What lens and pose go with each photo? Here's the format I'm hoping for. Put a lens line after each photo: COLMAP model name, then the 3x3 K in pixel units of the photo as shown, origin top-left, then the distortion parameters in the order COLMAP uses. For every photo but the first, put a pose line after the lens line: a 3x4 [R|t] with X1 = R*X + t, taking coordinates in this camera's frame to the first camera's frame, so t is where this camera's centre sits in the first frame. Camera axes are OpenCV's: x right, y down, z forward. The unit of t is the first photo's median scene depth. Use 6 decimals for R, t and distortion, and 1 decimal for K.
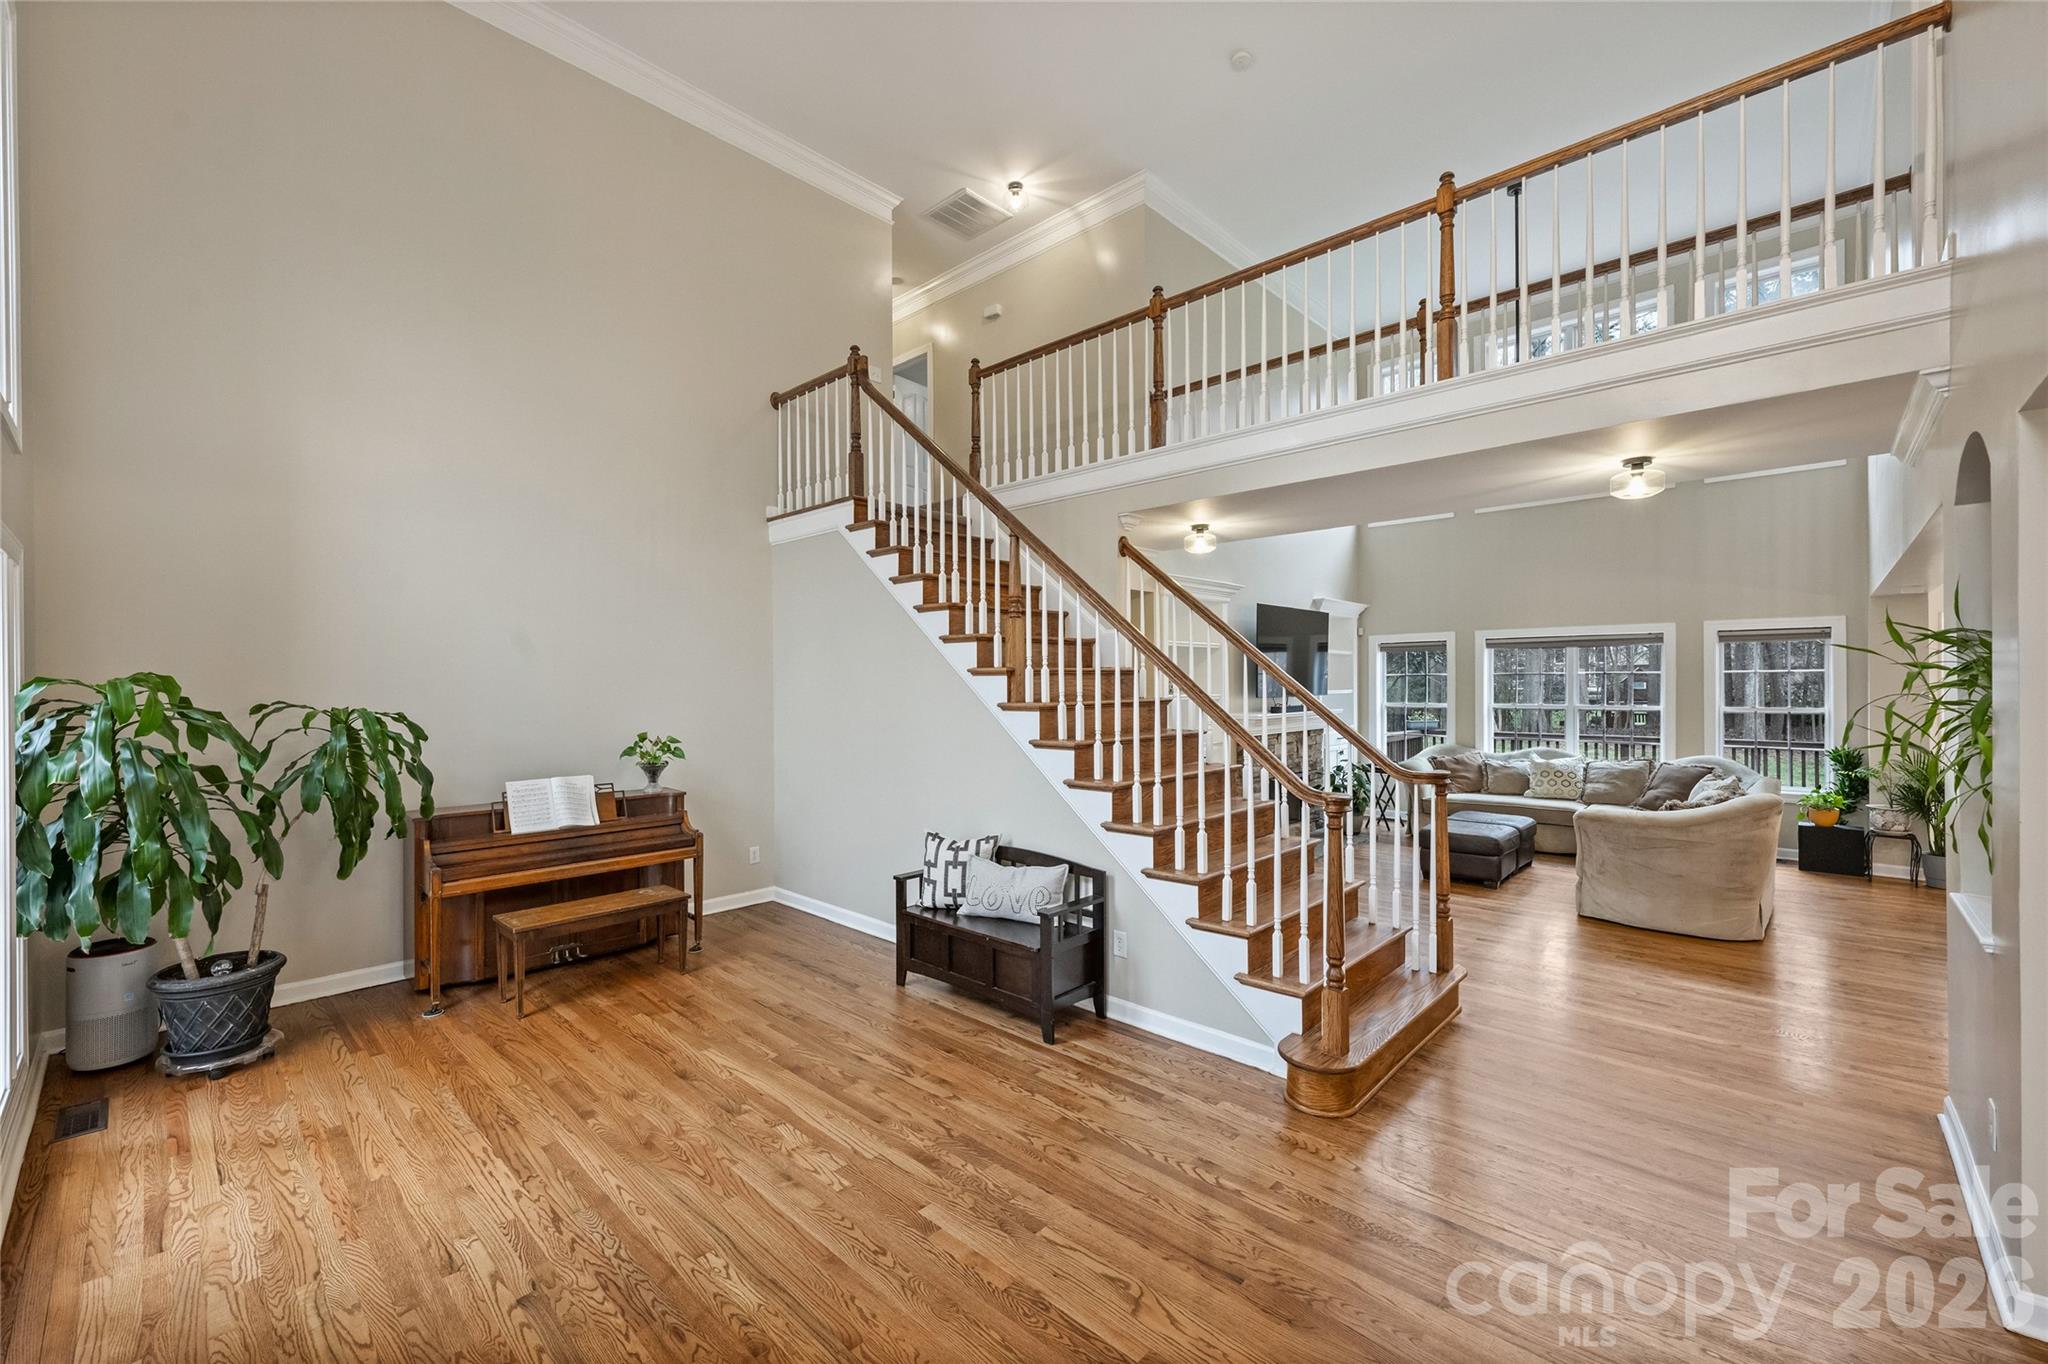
lens RADIAL K [[830.3, 0, 1021.5], [0, 830.3, 691.9], [0, 0, 1]] dist [-0.009084, 0.000144]
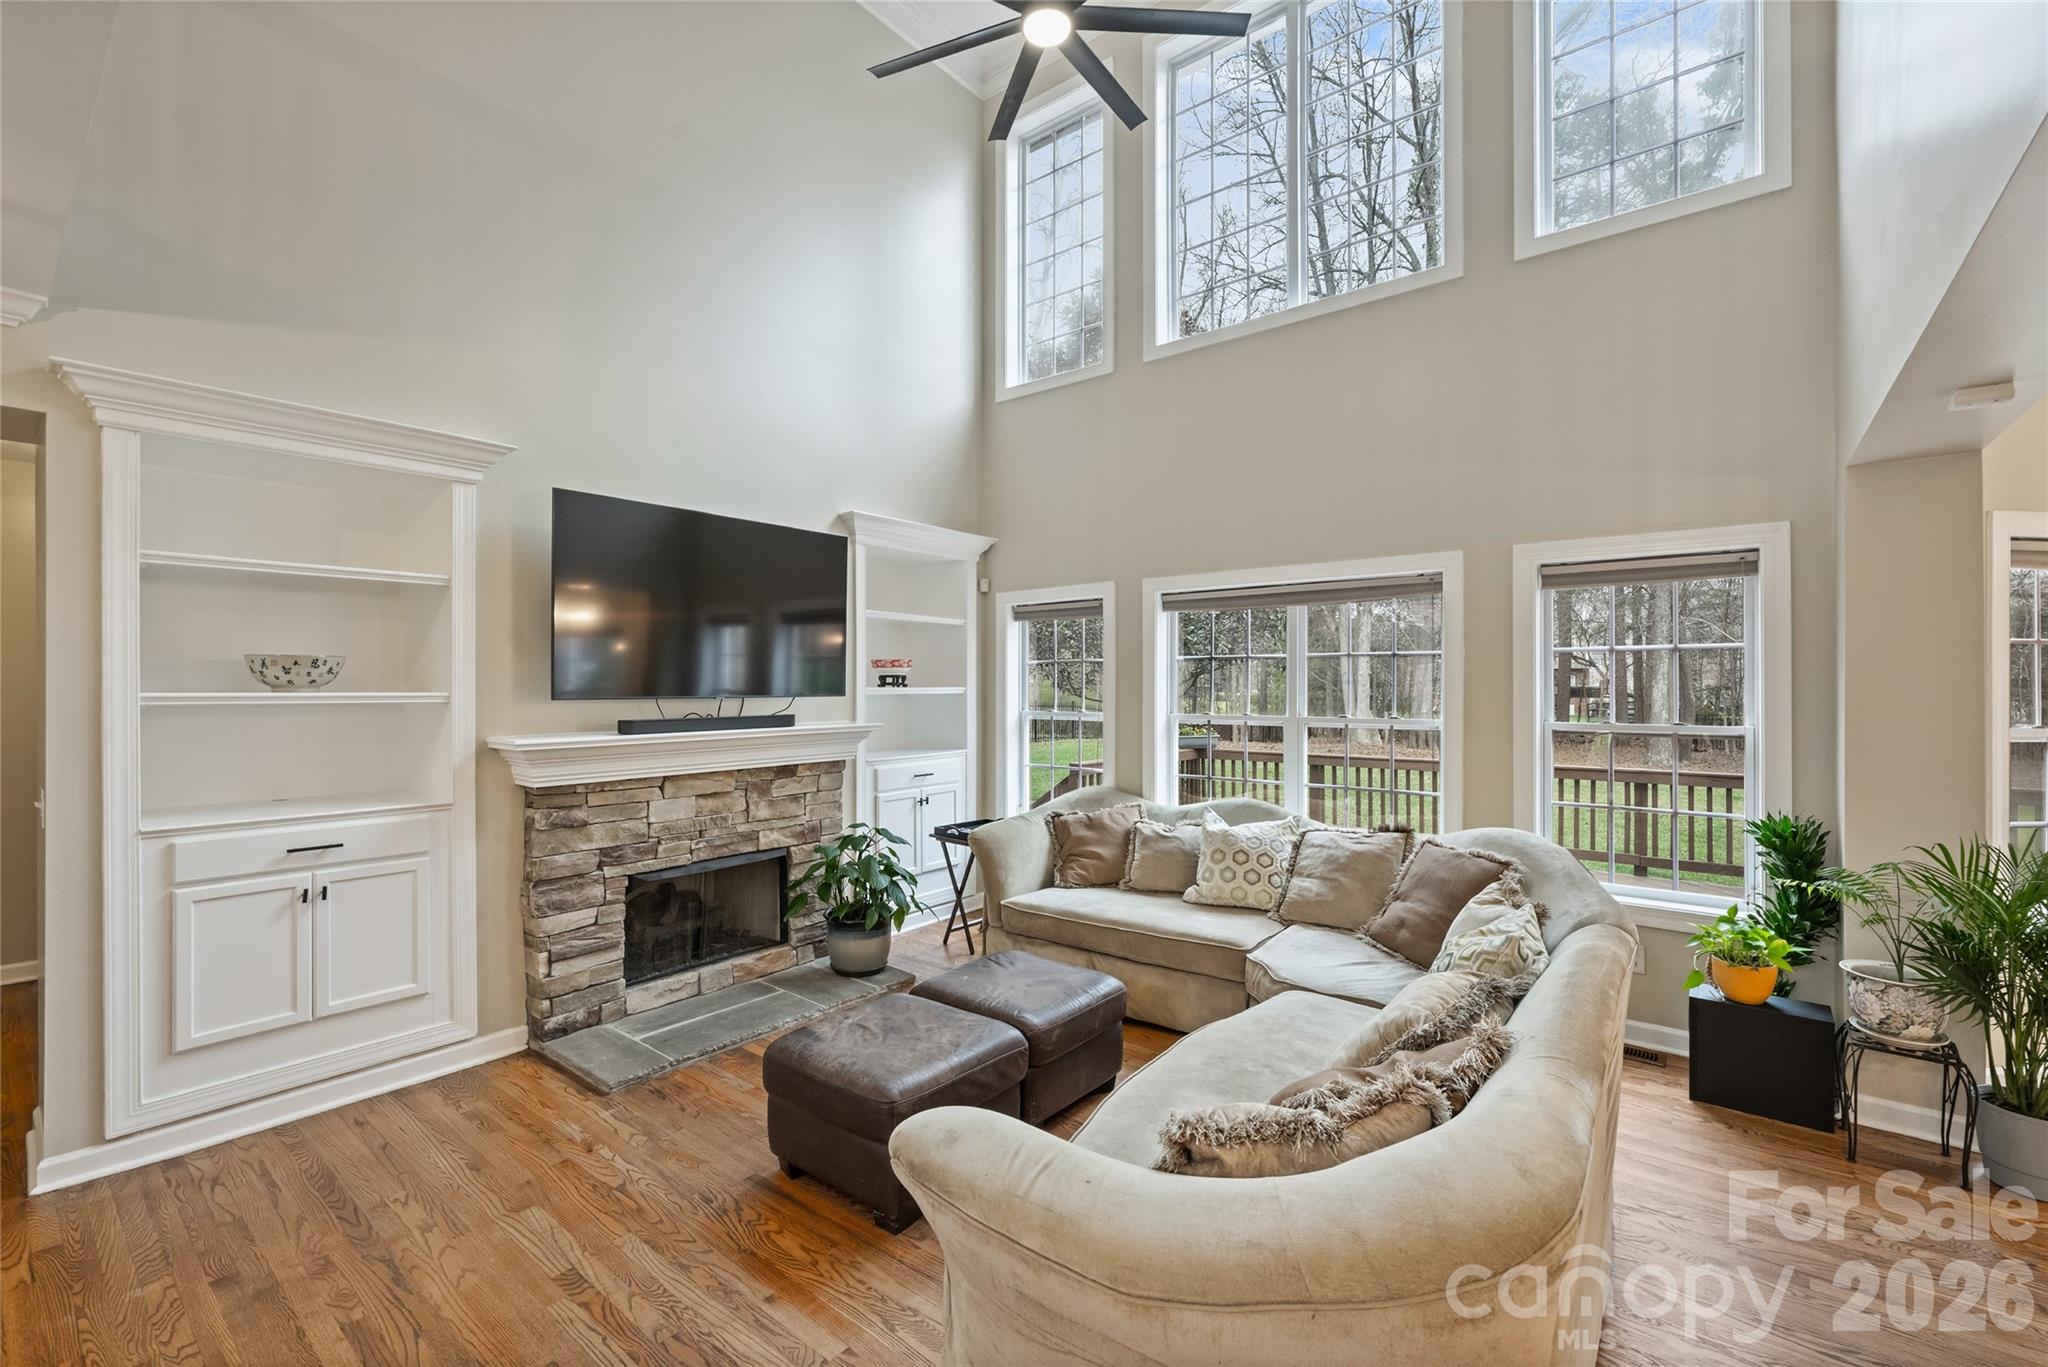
lens RADIAL K [[881.0, 0, 1025.1], [0, 881.0, 689.3], [0, 0, 1]] dist [-0.004388, 0.000415]
pose [[0.996323, 0.003362, 0.085612, 0.427631], [-0.002975, 0.999985, -0.004648, 0.001818], [-0.085626, 0.004376, 0.996318, 0.438097]]
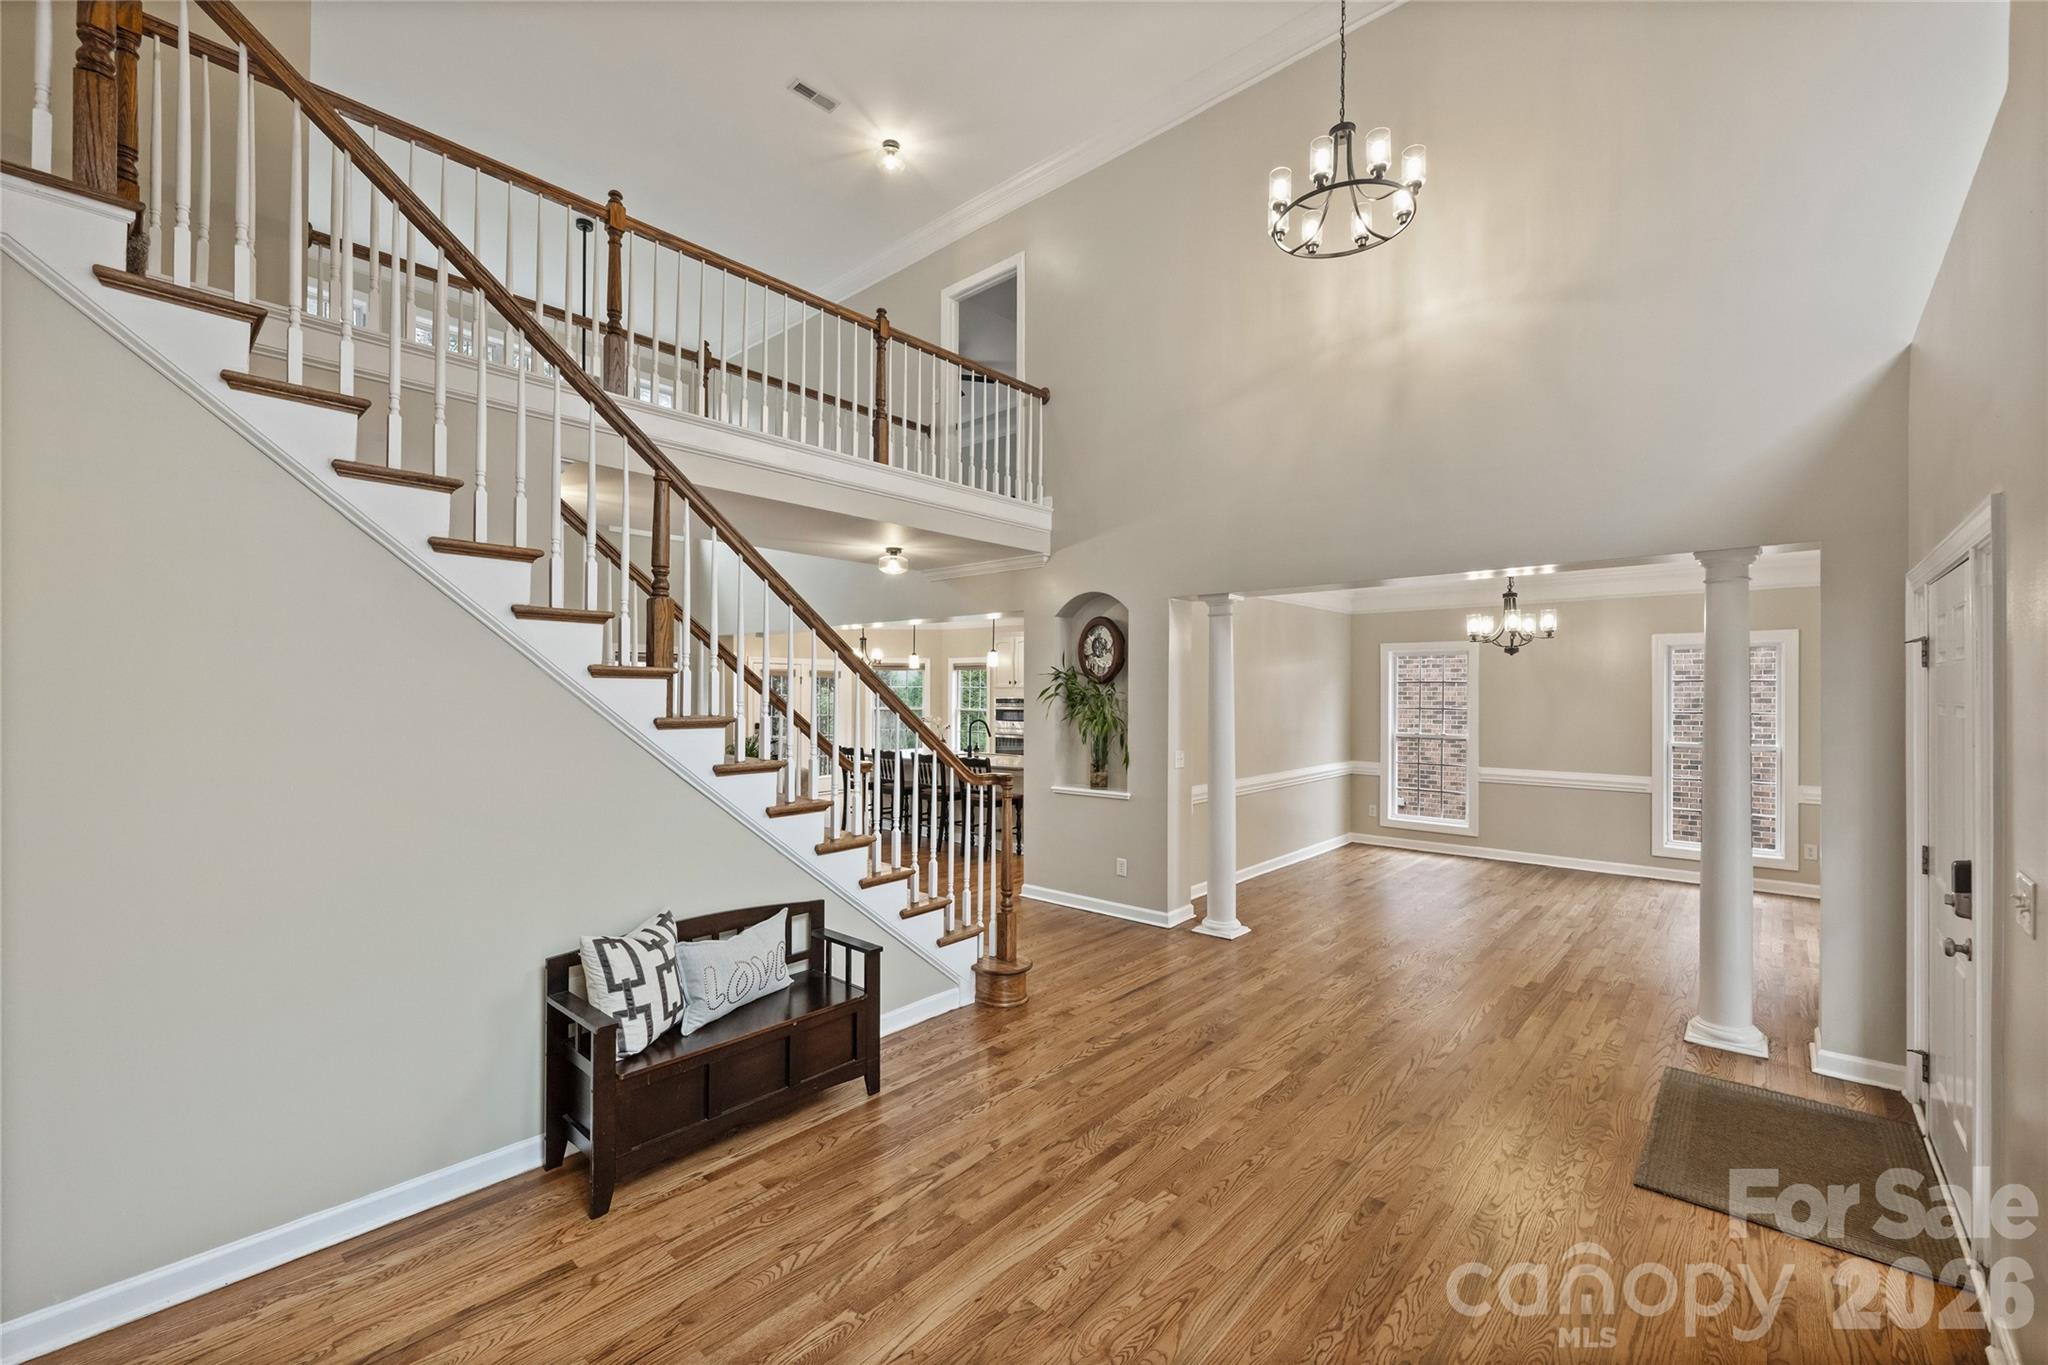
lens RADIAL K [[843.0, 0, 1018.3], [0, 843.0, 687.7], [0, 0, 1]] dist [0.003587, -0.000244]
pose [[-0.032090, 0.008417, 0.999450, -0.963620], [0.002140, 0.999963, -0.008353, -0.009523], [-0.999483, 0.001871, -0.032107, 0.940674]]
